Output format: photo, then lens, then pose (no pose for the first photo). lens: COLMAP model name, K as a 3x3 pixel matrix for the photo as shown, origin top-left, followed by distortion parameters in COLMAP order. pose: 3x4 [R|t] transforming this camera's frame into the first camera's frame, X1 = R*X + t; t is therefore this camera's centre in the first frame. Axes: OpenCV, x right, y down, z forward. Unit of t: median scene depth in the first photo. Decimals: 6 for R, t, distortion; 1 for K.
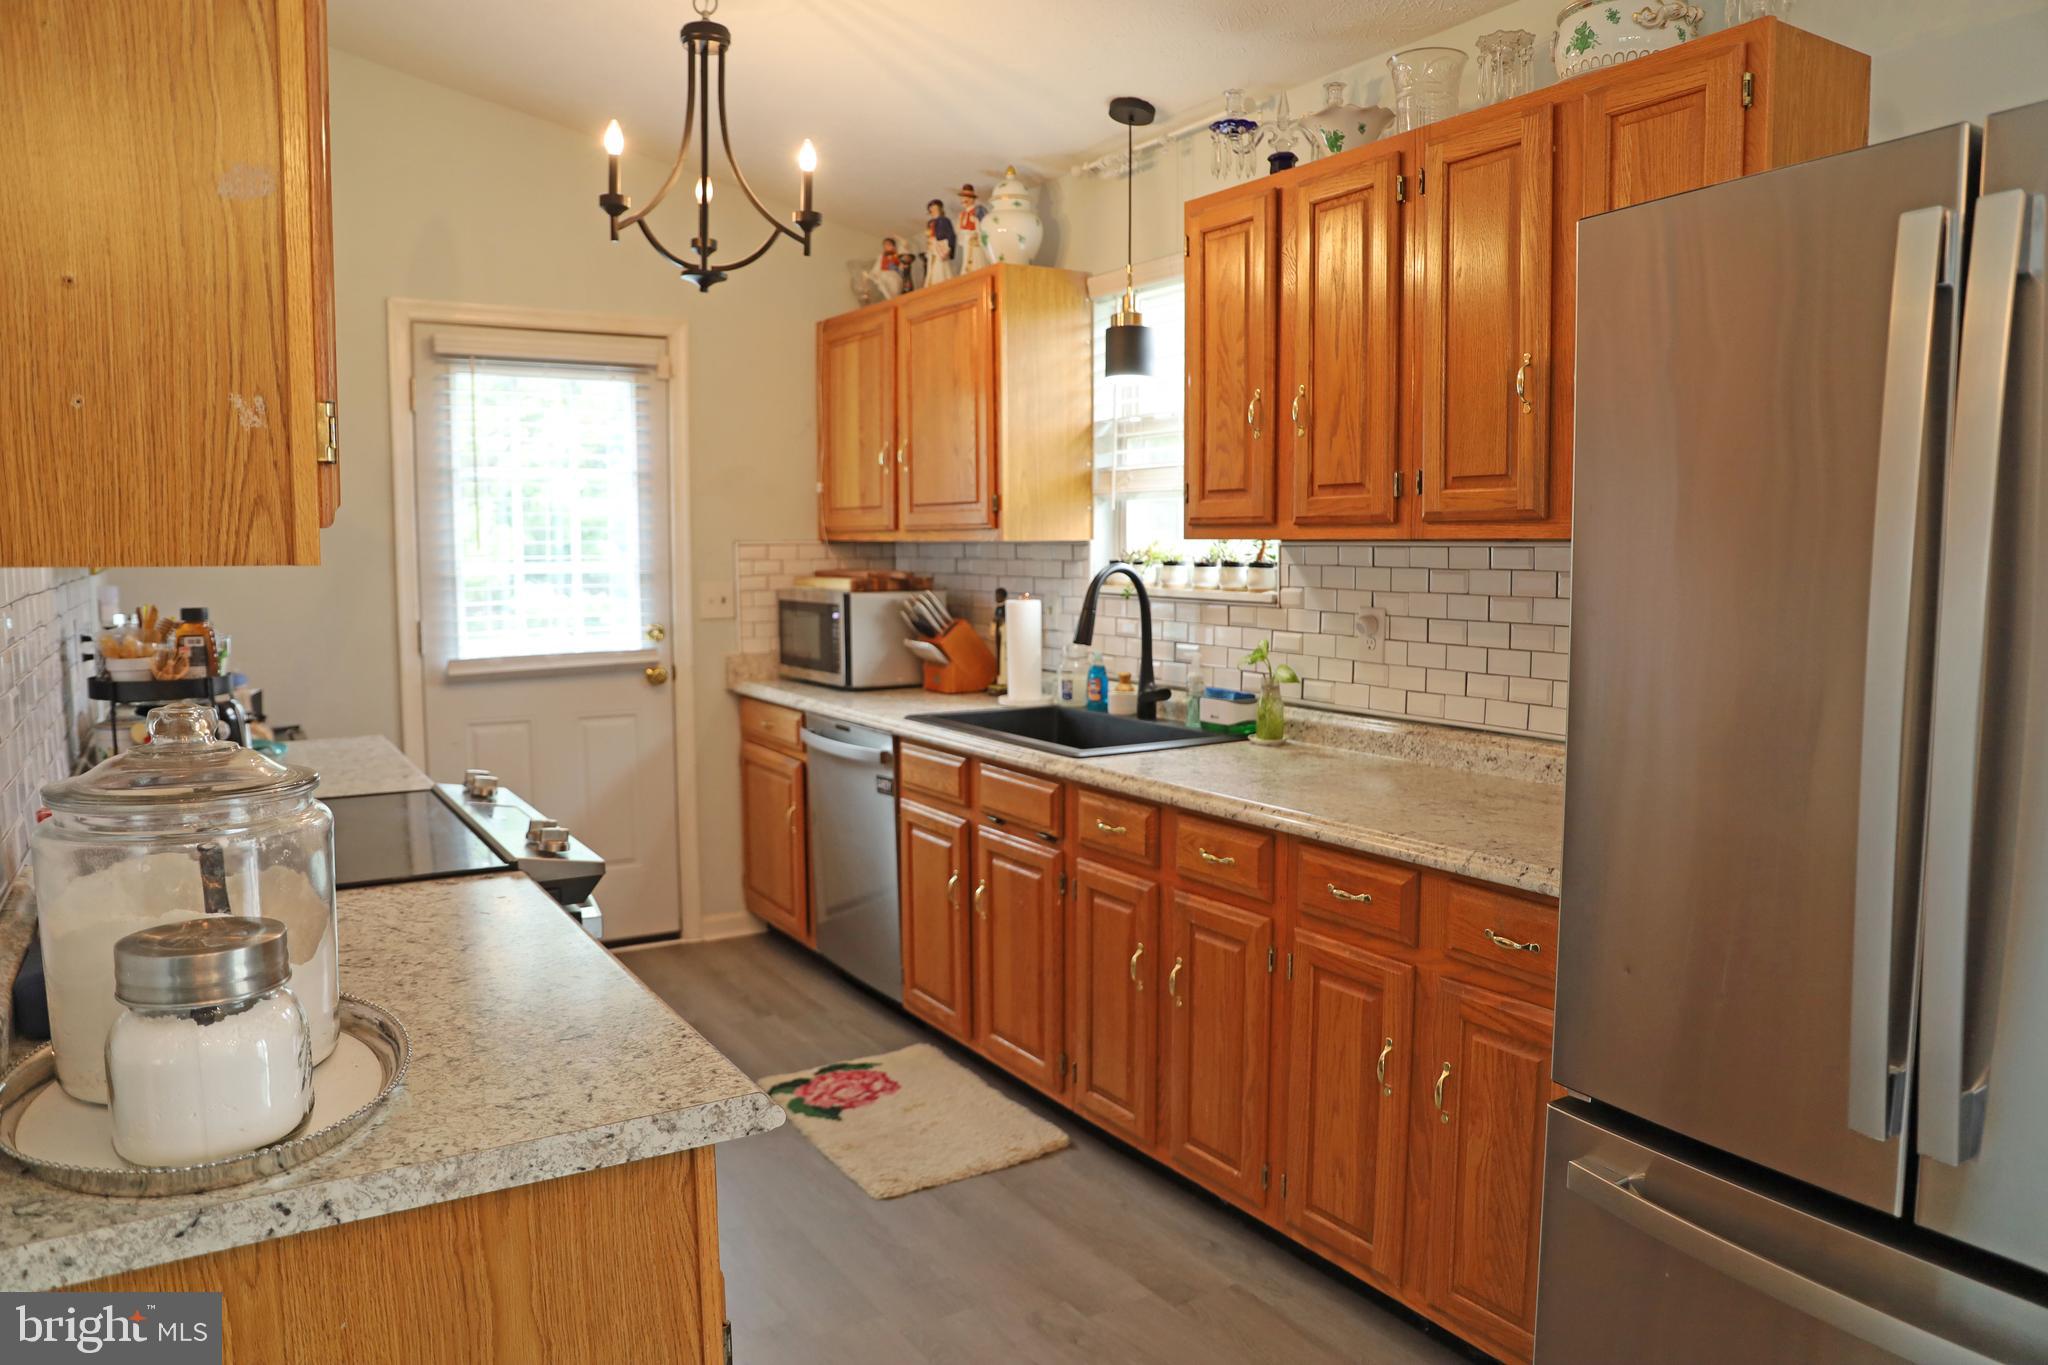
lens RADIAL K [[1393.9, 0, 1031.4], [0, 1393.9, 684.9], [0, 0, 1]] dist [-0.138288, 0.095437]
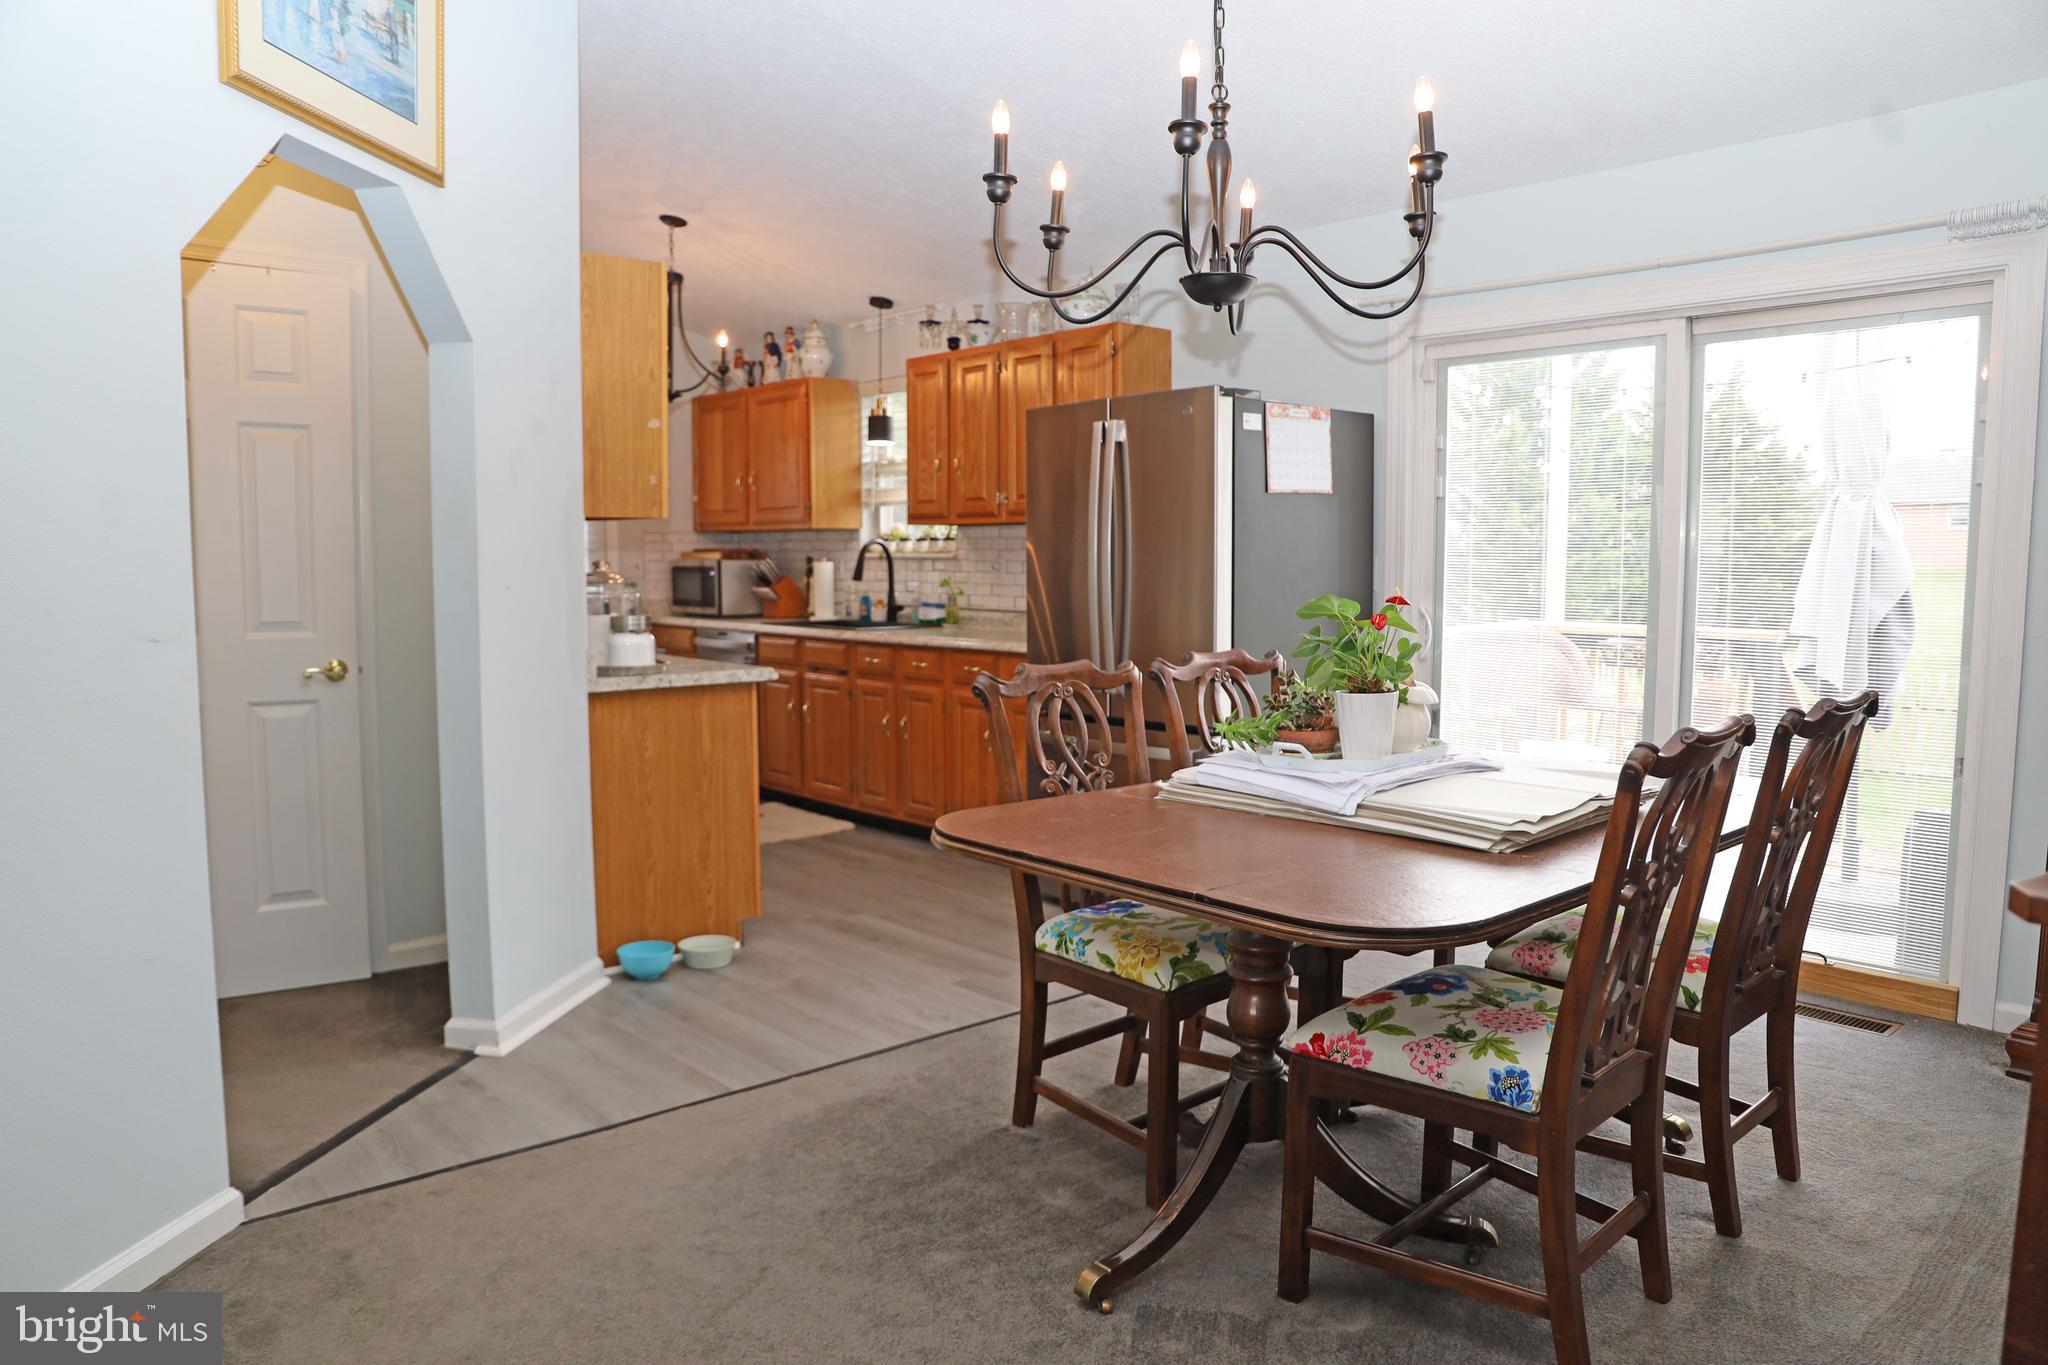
lens RADIAL K [[1393.9, 0, 1031.4], [0, 1393.9, 684.9], [0, 0, 1]] dist [-0.138288, 0.095437]
pose [[0.986290, -0.014077, 0.164420, -0.043589], [0.015284, 0.999865, -0.006081, 0.129859], [-0.164312, 0.008510, 0.986372, -0.929516]]
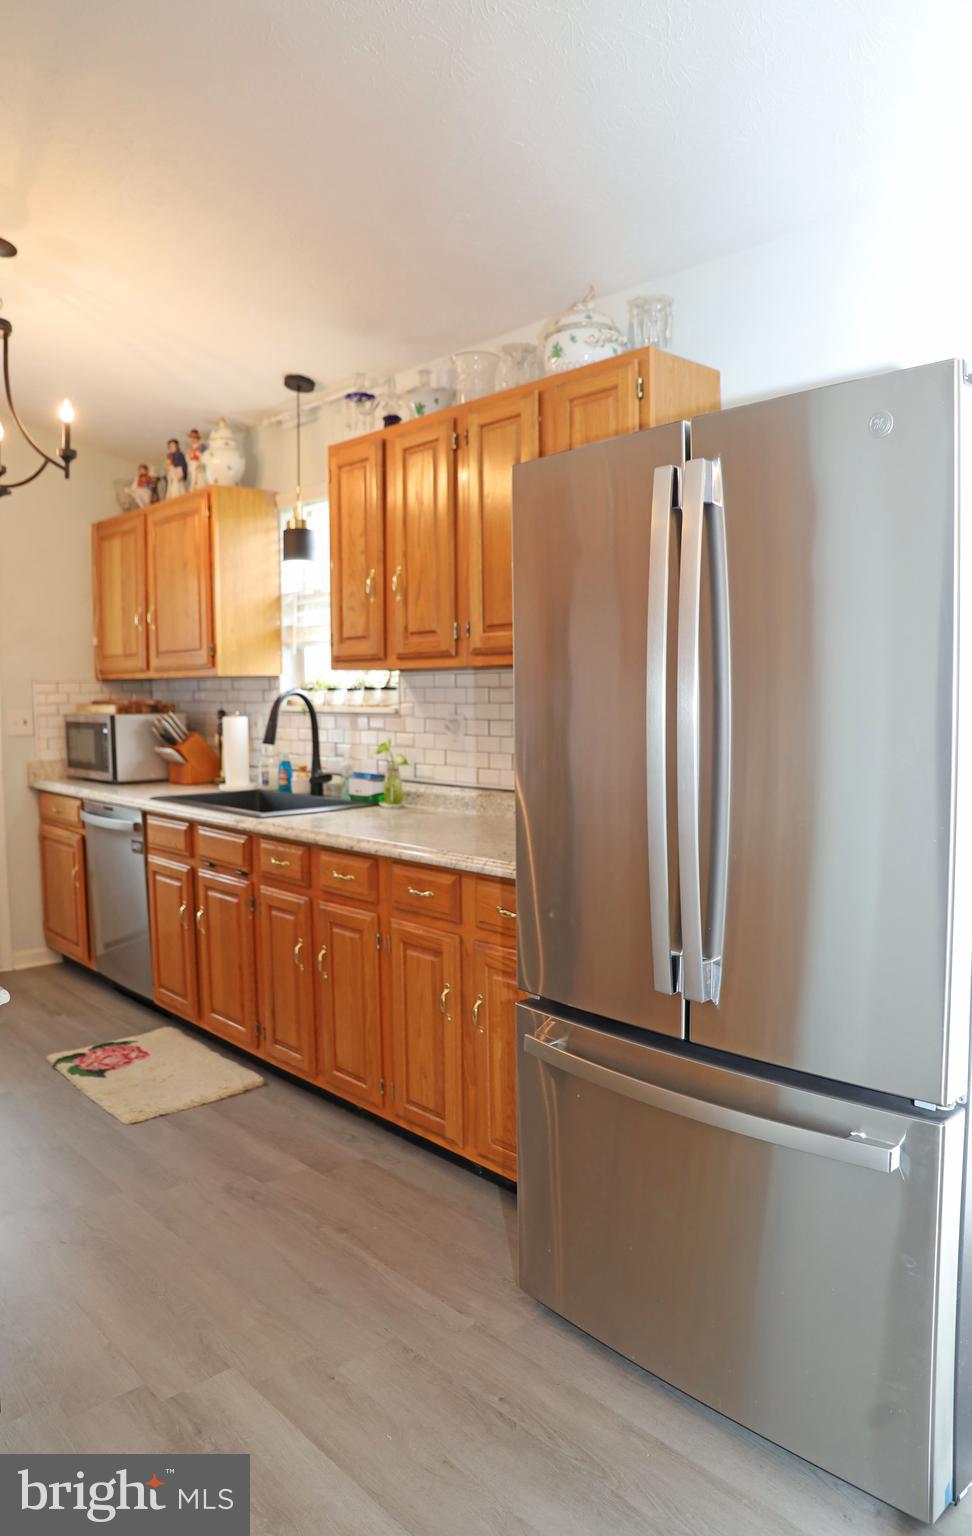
lens RADIAL K [[1042.5, 0, 471.1], [0, 1042.5, 769.3], [0, 0, 1]] dist [-0.142176, 0.101490]
pose [[0.985288, -0.019156, 0.169826, 0.060430], [0.023476, 0.999449, -0.023465, 0.027974], [-0.169283, 0.027107, 0.985195, -0.110883]]
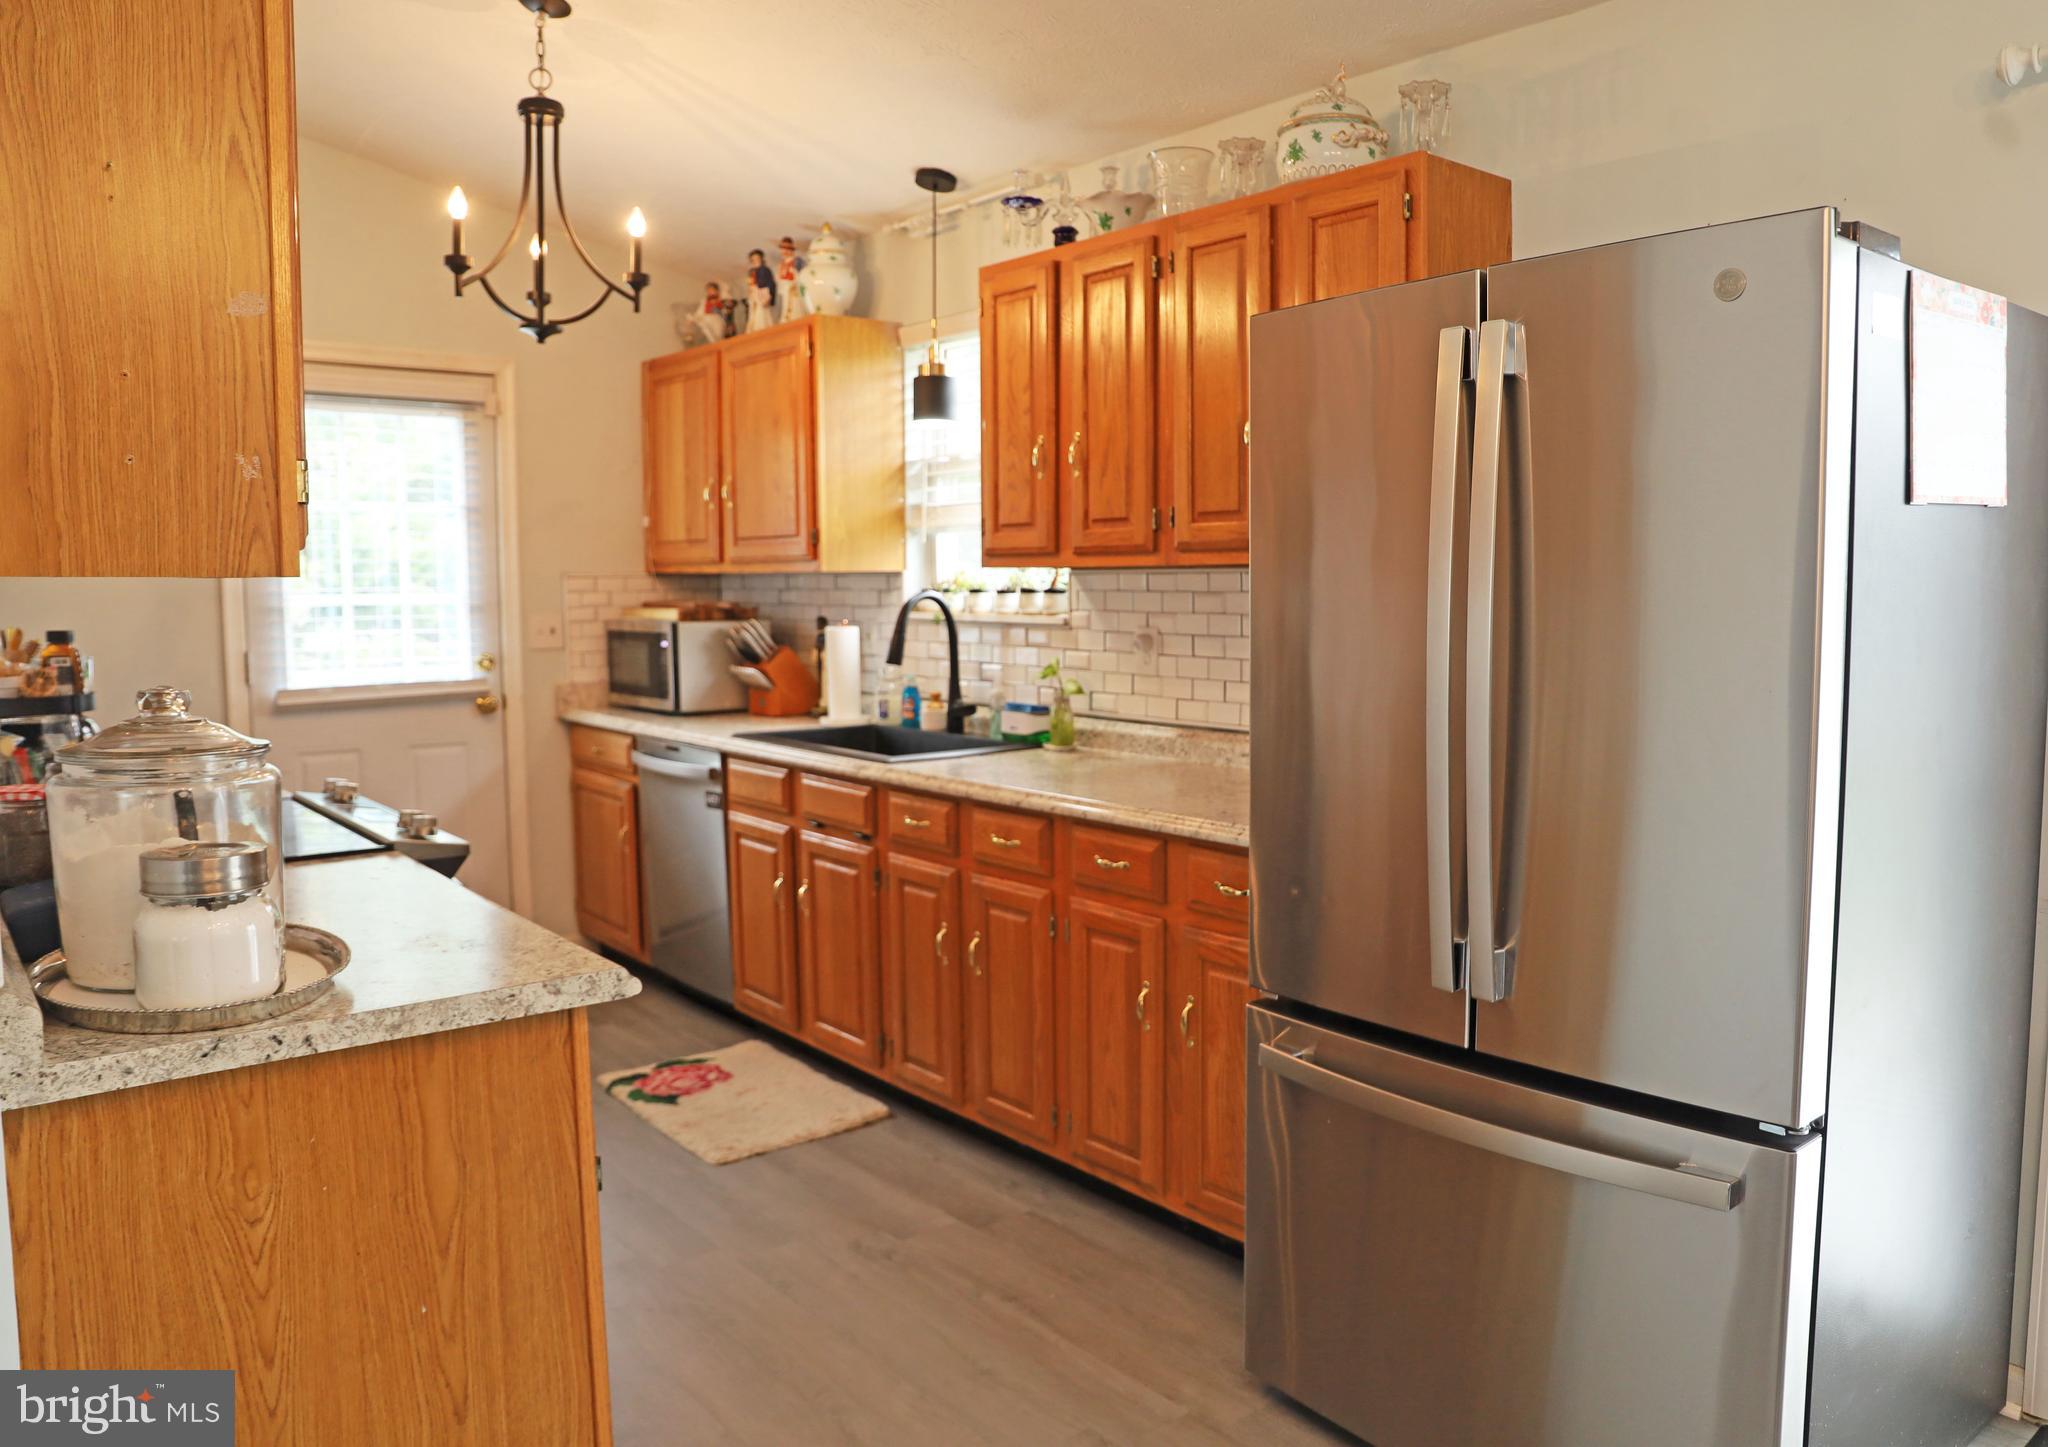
lens RADIAL K [[1473.5, 0, 1093.9], [0, 1473.5, 723.1], [0, 0, 1]] dist [-0.138693, 0.101235]
pose [[0.988592, -0.014906, 0.149876, 0.018076], [0.015597, 0.999872, -0.003439, 0.023548], [-0.149806, 0.005738, 0.988699, -0.169213]]
